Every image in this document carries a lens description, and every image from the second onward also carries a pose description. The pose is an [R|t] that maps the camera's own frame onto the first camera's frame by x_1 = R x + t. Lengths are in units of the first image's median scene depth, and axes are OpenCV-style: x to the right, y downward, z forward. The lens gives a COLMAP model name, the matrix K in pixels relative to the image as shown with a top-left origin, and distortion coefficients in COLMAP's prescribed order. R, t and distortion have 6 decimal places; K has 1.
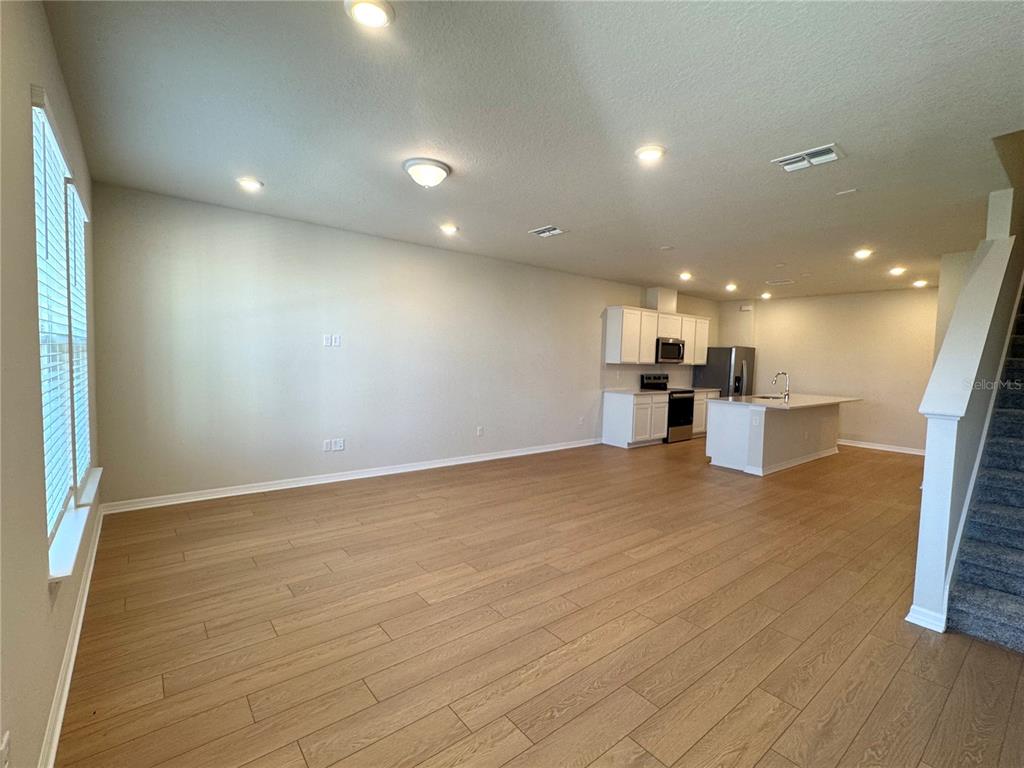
lens RADIAL K [[466.5, 0, 512.0], [0, 466.5, 384.0], [0, 0, 1]] dist [0.002090, 0.000503]
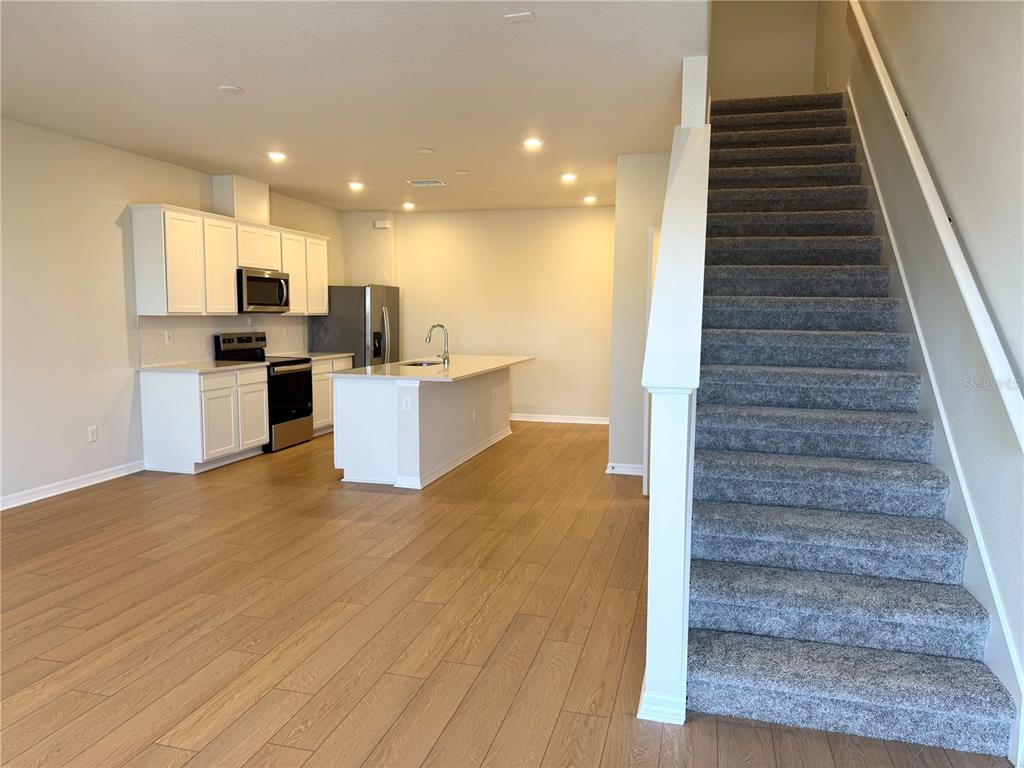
lens RADIAL K [[713.5, 0, 534.9], [0, 713.5, 396.3], [0, 0, 1]] dist [0.004183, -0.002822]
pose [[0.787670, -0.091927, 0.609201, 0.058979], [0.048090, 0.994963, 0.087959, -0.004455], [-0.614218, -0.039986, 0.788123, 0.108488]]
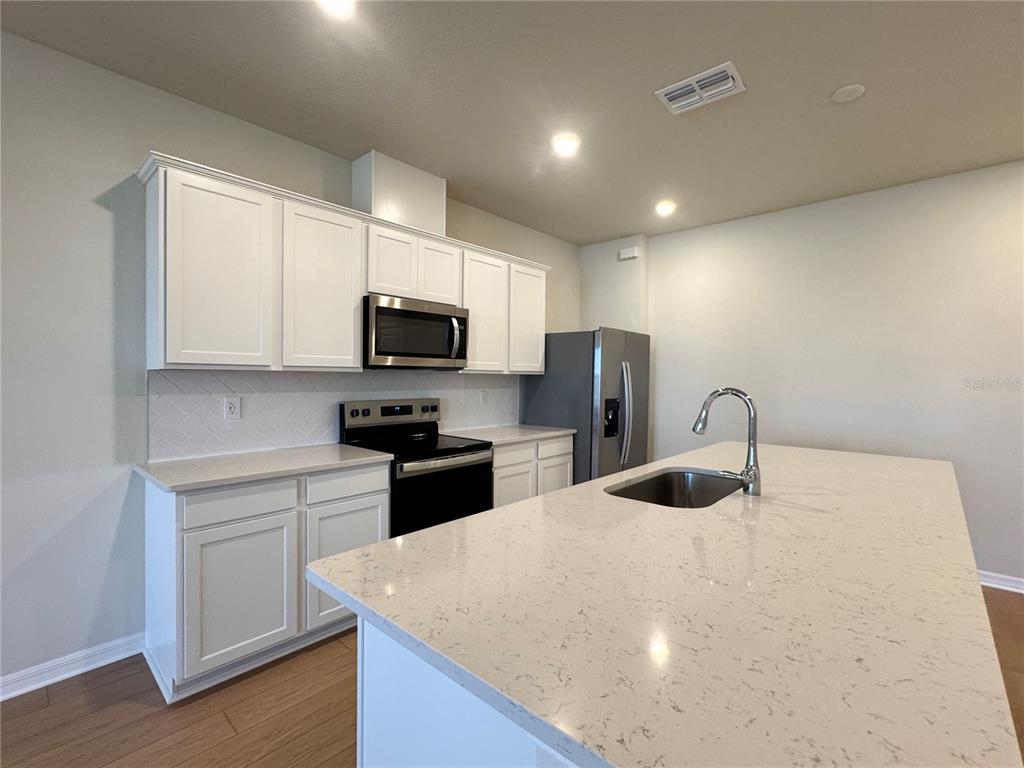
lens RADIAL K [[460.4, 0, 512.0], [0, 460.4, 384.0], [0, 0, 1]] dist [0.000288, -0.000018]
pose [[0.988143, -0.025454, 0.151415, 0.374917], [0.031917, 0.998674, -0.040404, -0.017567], [-0.150186, 0.044758, 0.987644, 0.678592]]
